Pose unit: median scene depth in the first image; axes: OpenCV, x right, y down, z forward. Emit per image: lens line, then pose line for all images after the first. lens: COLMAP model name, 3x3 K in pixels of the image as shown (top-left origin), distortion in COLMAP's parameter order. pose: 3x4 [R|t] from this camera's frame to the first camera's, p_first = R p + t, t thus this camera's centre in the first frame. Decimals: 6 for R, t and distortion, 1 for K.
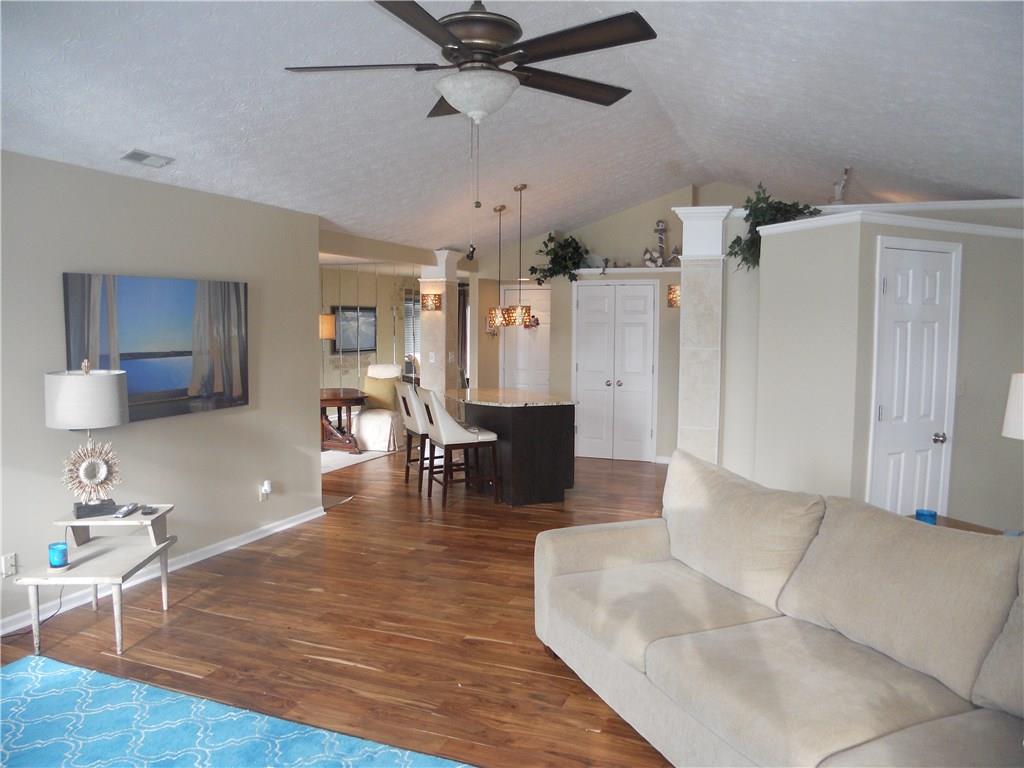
lens RADIAL K [[766.6, 0, 512.0], [0, 766.6, 384.0], [0, 0, 1]] dist [-0.055060, 0.005782]
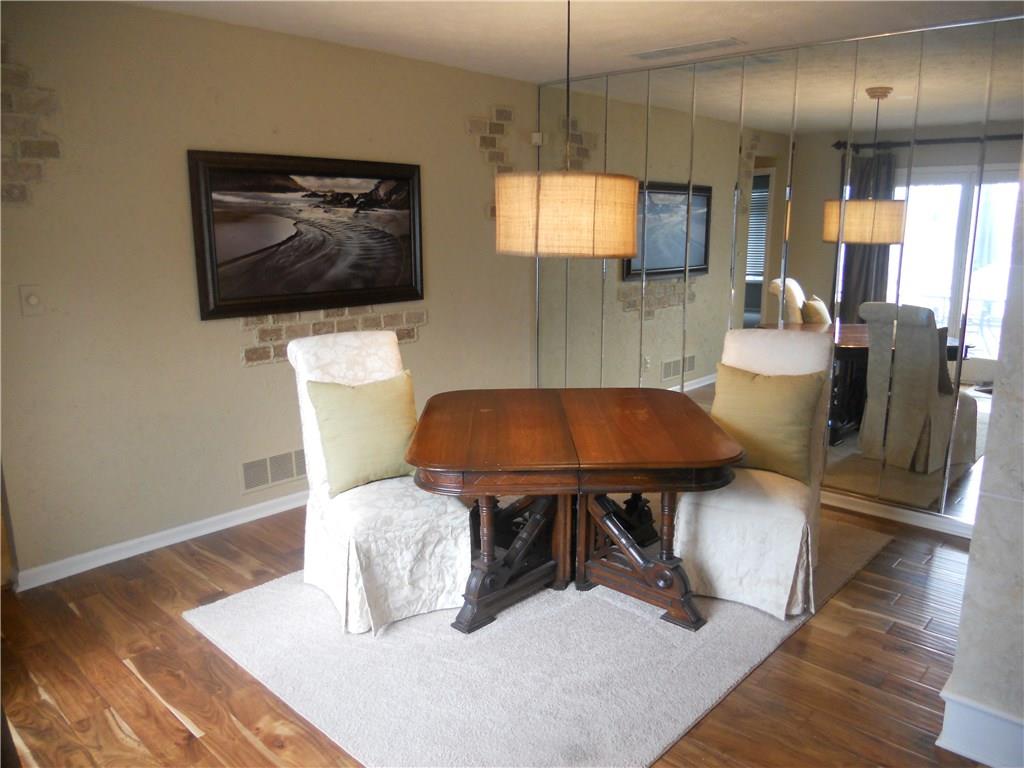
lens RADIAL K [[766.6, 0, 512.0], [0, 766.6, 384.0], [0, 0, 1]] dist [-0.055060, 0.005782]
pose [[0.930799, 0.060437, -0.360500, -0.117262], [-0.015337, 0.991825, 0.126678, -0.033390], [0.365209, -0.112383, 0.924117, 0.497089]]
